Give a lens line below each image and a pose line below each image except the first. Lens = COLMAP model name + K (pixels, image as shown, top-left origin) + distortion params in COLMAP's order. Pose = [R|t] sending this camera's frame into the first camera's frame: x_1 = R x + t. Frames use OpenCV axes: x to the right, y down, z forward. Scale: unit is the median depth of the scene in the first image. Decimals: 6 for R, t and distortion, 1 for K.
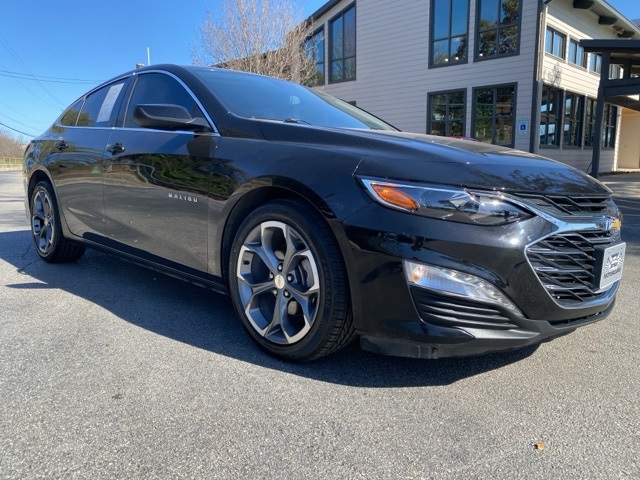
lens RADIAL K [[482.5, 0, 326.9], [0, 482.5, 239.7], [0, 0, 1]] dist [0.002851, 0.002263]
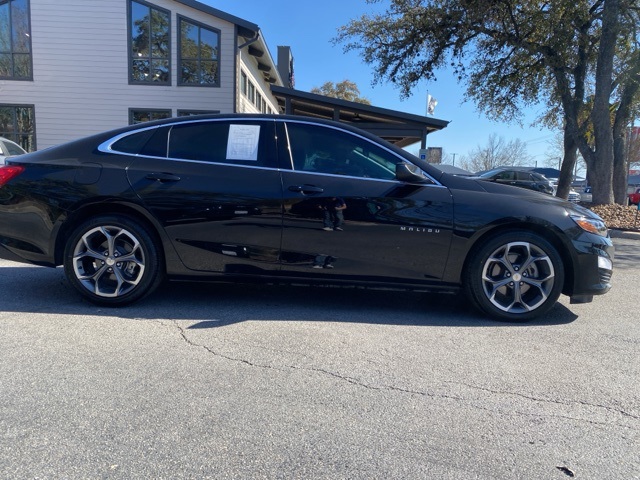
lens RADIAL K [[482.5, 0, 326.9], [0, 482.5, 239.7], [0, 0, 1]] dist [0.002851, 0.002263]
pose [[0.730732, -0.054321, 0.680500, -1.661483], [0.072646, 0.997357, 0.001606, -0.092605], [-0.678788, 0.048262, 0.732746, 0.183318]]
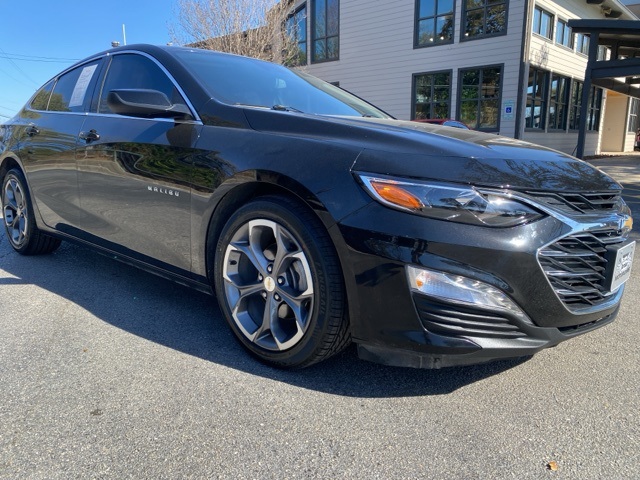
lens RADIAL K [[482.9, 0, 318.4], [0, 482.9, 247.3], [0, 0, 1]] dist [0.005279, -0.001730]
pose [[0.999797, -0.002163, 0.020056, -0.020651], [0.001137, 0.998695, 0.051064, -0.029953], [-0.020140, -0.051031, 0.998494, 0.065184]]
